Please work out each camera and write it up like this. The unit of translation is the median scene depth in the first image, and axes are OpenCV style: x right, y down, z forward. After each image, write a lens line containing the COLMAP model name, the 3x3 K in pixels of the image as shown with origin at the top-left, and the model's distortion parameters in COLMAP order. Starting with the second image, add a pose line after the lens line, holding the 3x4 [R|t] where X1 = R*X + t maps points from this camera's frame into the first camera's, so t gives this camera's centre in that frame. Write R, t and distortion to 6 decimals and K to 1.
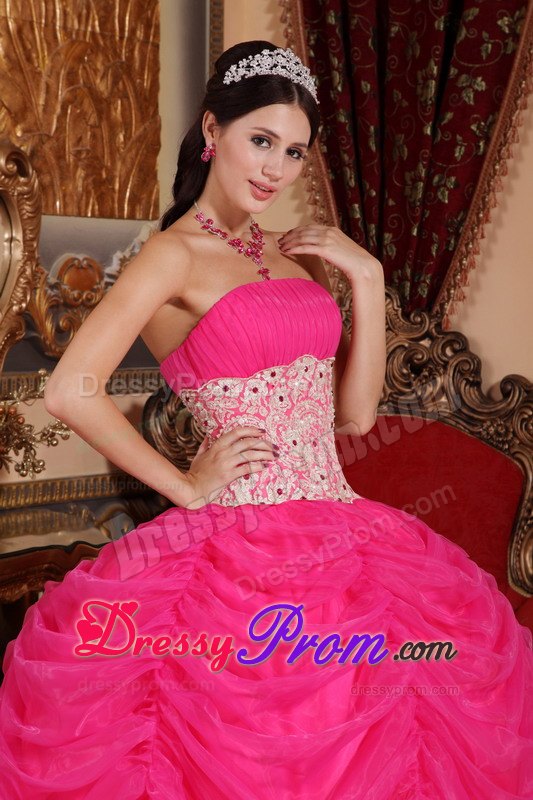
lens RADIAL K [[2100.0, 0, 264.6], [0, 2100.0, 402.2], [0, 0, 1]] dist [0.463053, 0.000000]
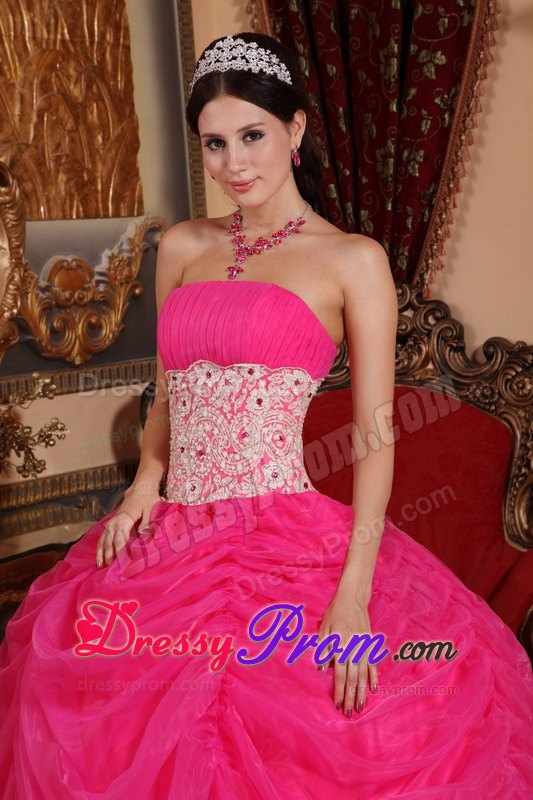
lens RADIAL K [[1938.7, 0, 267.5], [0, 1938.7, 400.2], [0, 0, 1]] dist [0.412358, 0.000000]
pose [[0.996256, -0.081976, -0.027446, 0.030580], [0.082571, 0.996358, 0.021294, -0.011883], [0.025600, -0.023481, 0.999396, 0.044468]]
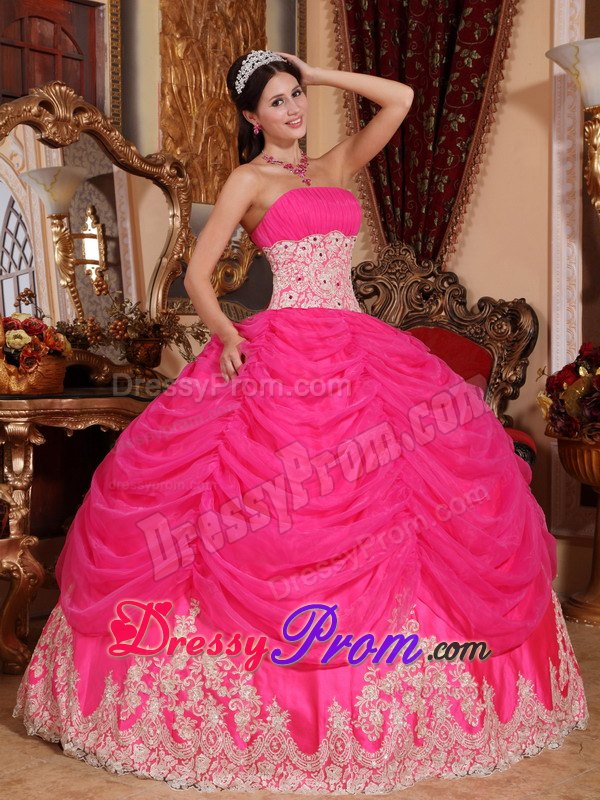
lens RADIAL K [[1443.8, 0, 283.5], [0, 1443.8, 393.6], [0, 0, 1]] dist [0.043690, 0.000000]
pose [[0.998110, -0.011433, -0.060378, 0.029879], [0.009784, 0.999573, -0.027534, 0.088774], [0.060667, 0.026891, 0.997796, -0.100963]]
